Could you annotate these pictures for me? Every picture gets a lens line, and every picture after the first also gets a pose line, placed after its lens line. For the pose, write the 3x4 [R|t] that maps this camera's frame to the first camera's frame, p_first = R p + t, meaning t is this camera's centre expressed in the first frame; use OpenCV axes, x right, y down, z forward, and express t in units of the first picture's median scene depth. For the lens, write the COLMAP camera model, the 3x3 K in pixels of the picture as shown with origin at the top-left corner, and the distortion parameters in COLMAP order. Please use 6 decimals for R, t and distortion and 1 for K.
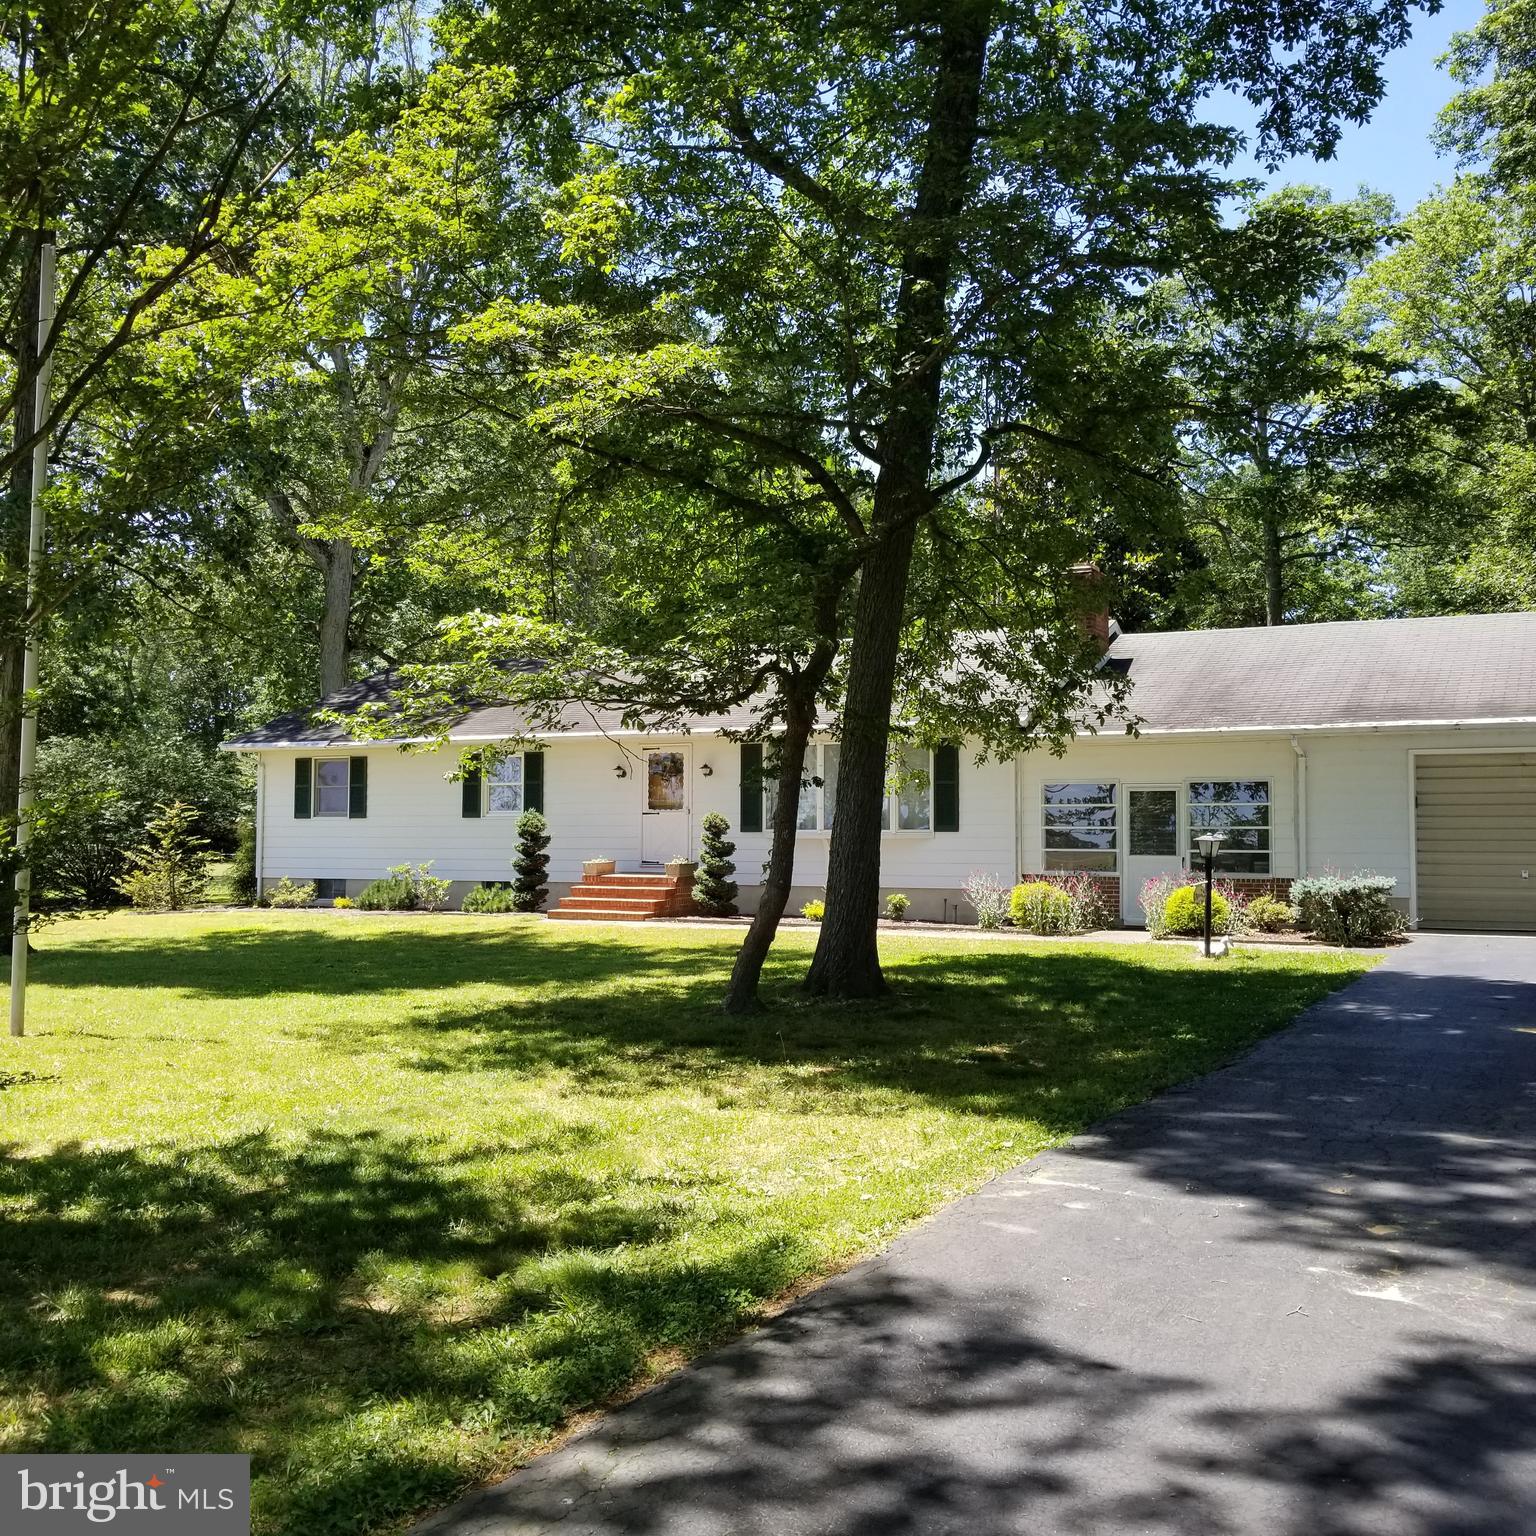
lens RADIAL K [[1543.5, 0, 768.0], [0, 1543.5, 768.0], [0, 0, 1]] dist [0.124119, -0.192591]
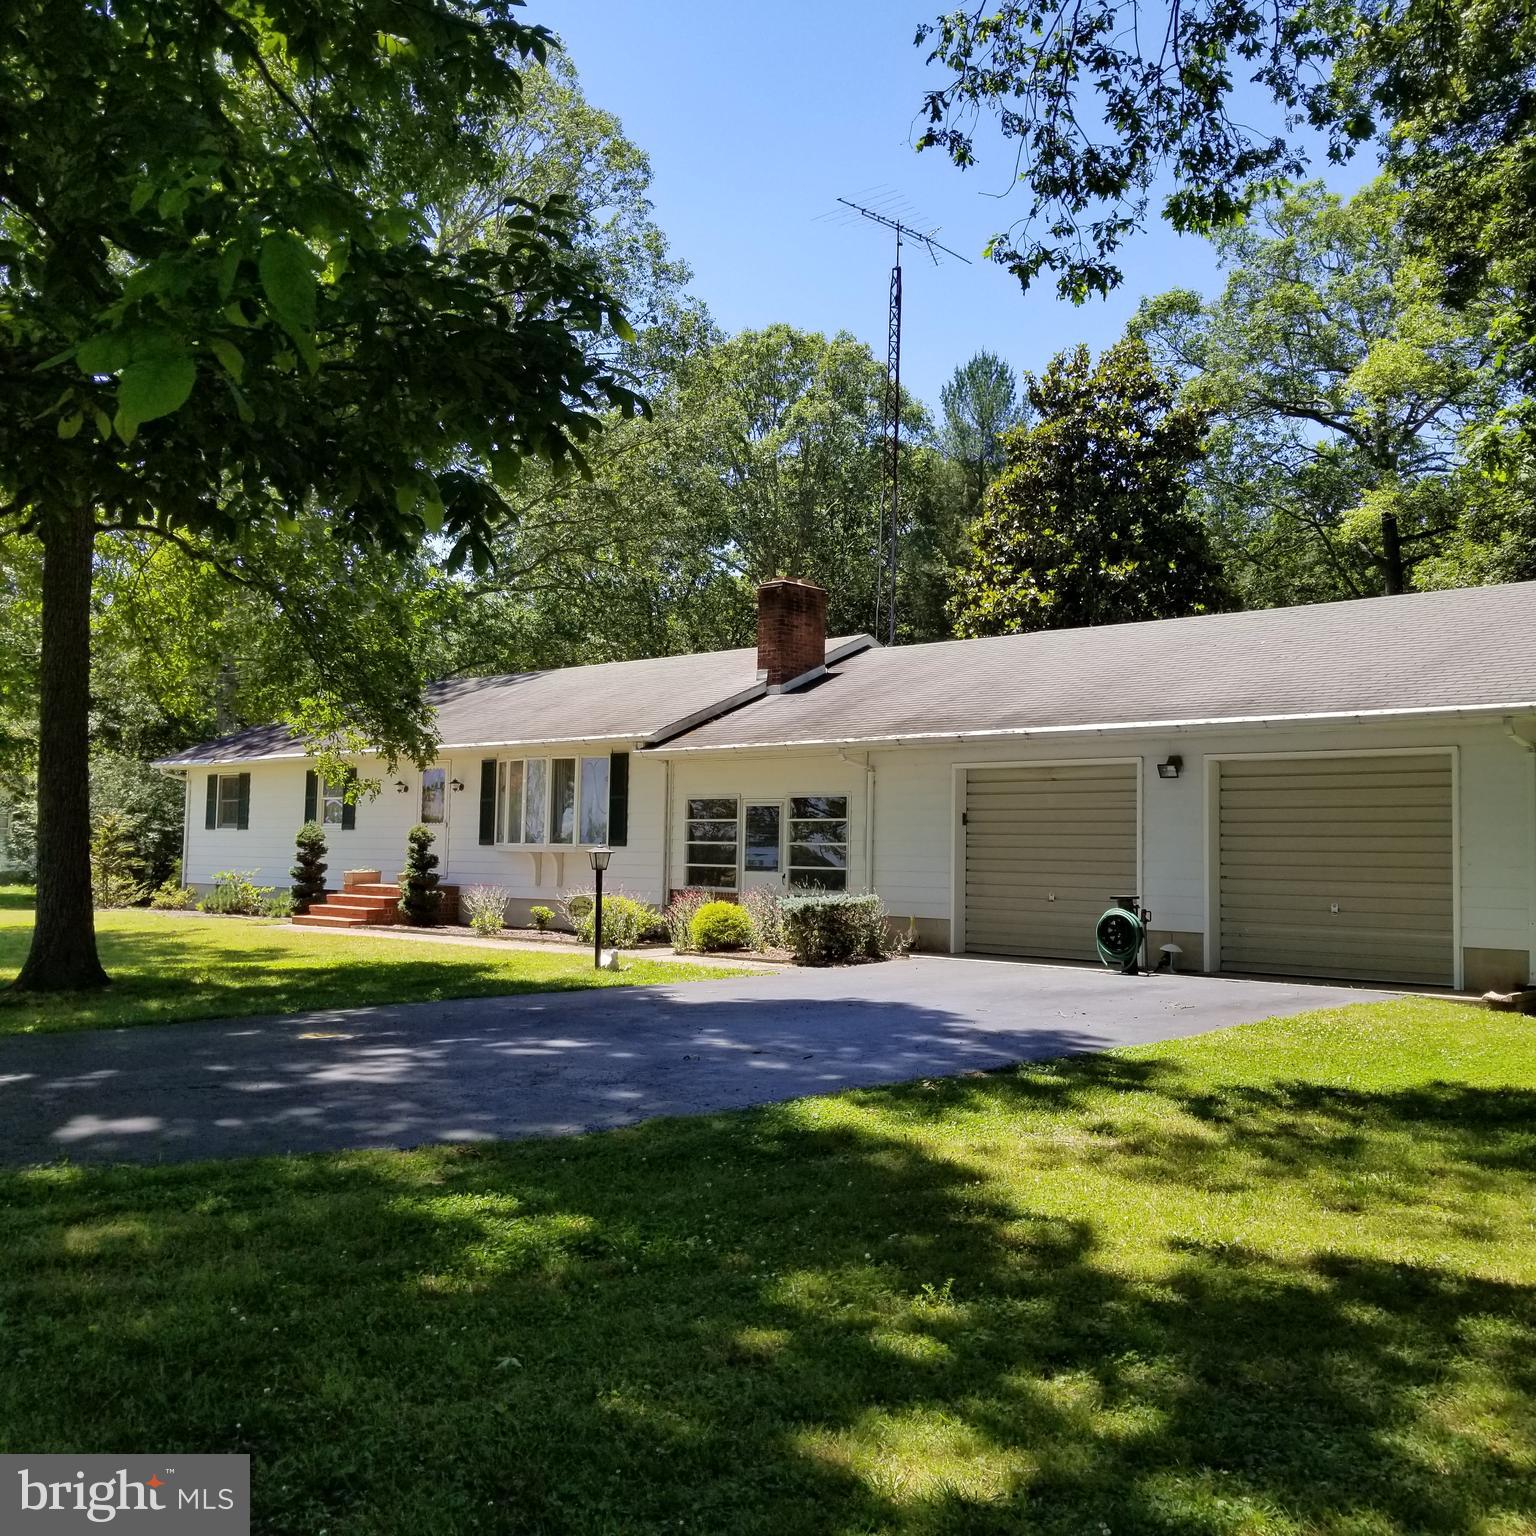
lens RADIAL K [[1543.5, 0, 768.0], [0, 1543.5, 768.0], [0, 0, 1]] dist [0.124119, -0.192591]
pose [[0.962544, 0.000624, -0.271124, 0.522134], [-0.005086, 0.999863, -0.015755, 0.005973], [0.271077, 0.016544, 0.962416, 0.058629]]
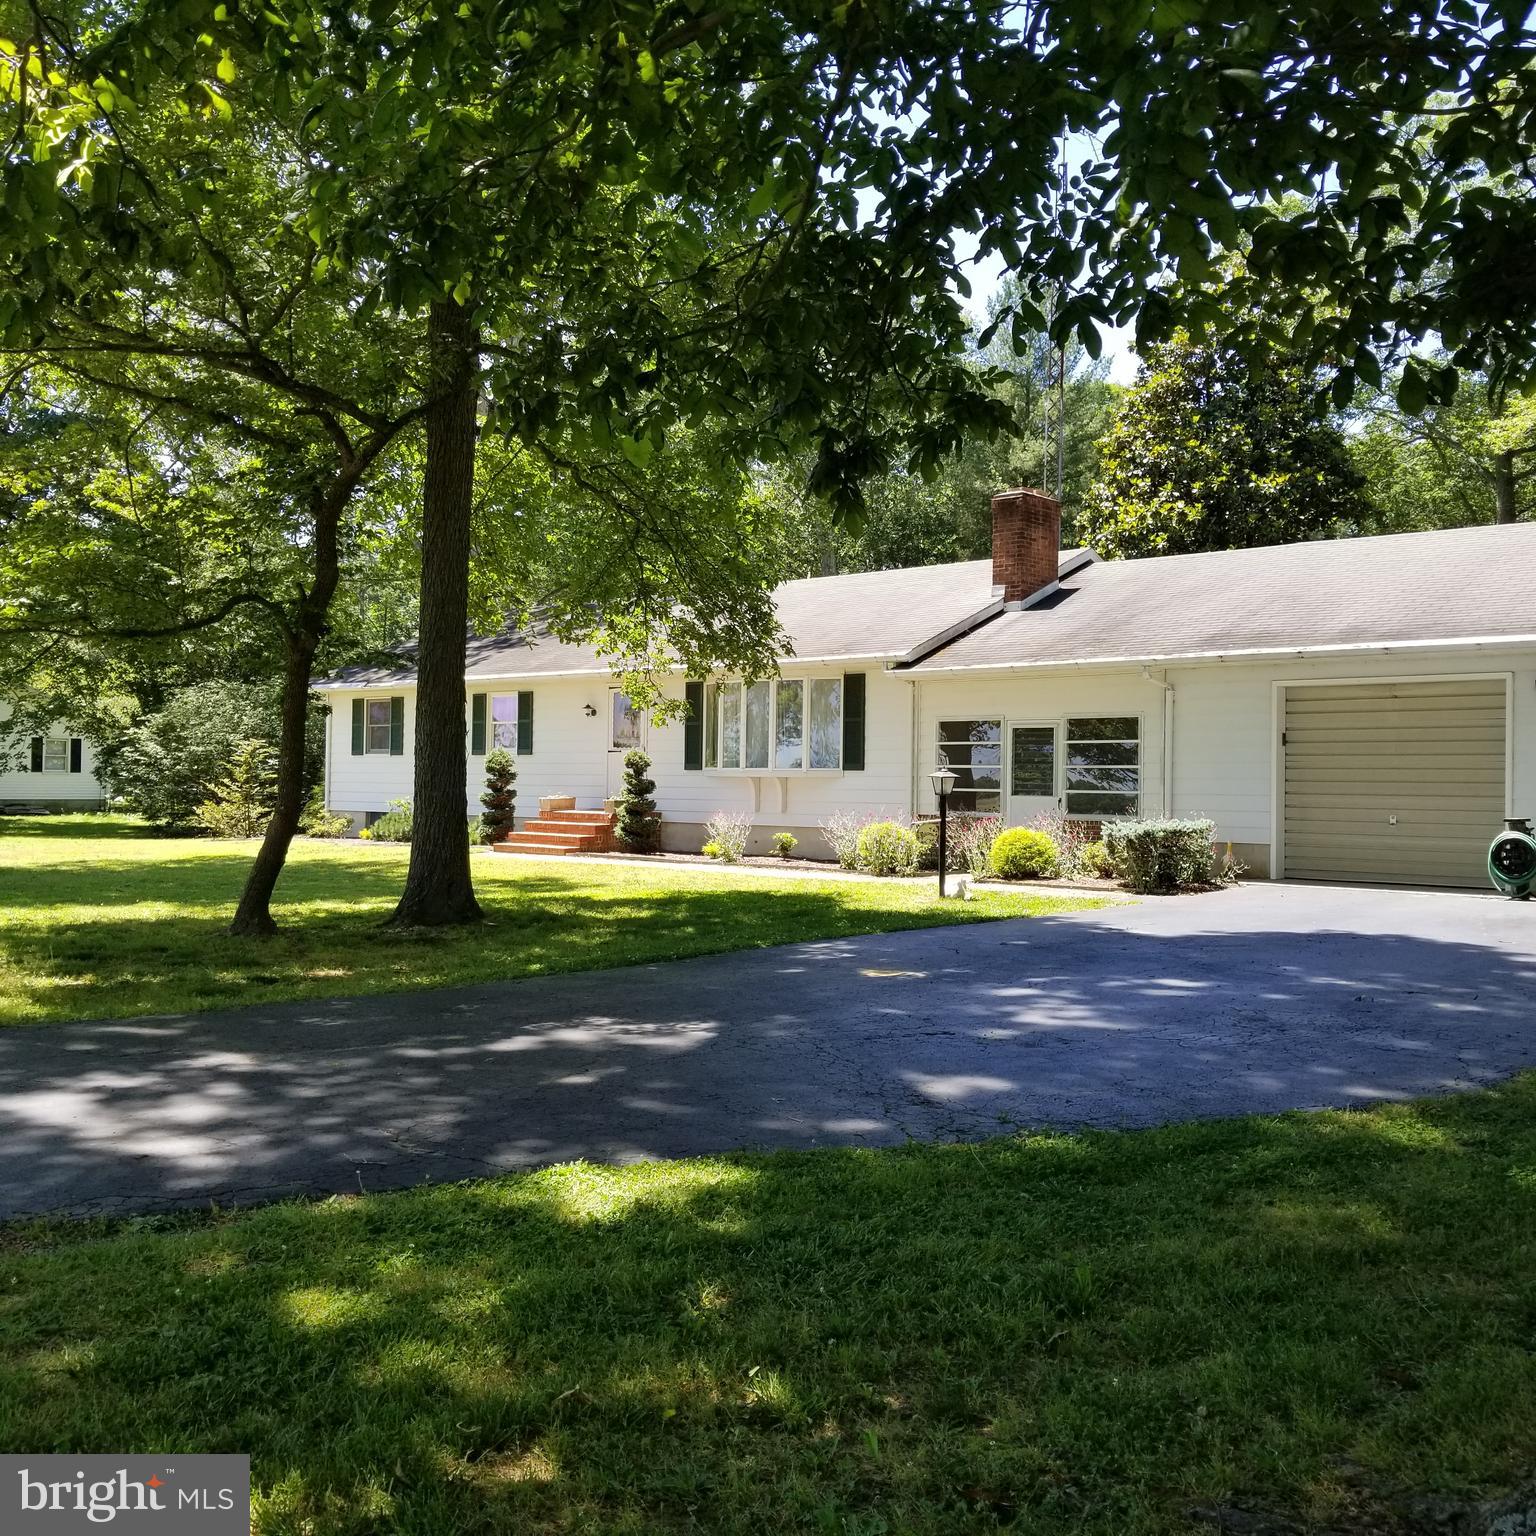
lens RADIAL K [[1543.5, 0, 768.0], [0, 1543.5, 768.0], [0, 0, 1]] dist [0.124119, -0.192591]
pose [[0.968733, 0.007595, -0.247991, 0.328702], [0.000761, 0.999436, 0.033584, 0.007517], [0.248106, -0.032722, 0.968180, 0.048158]]
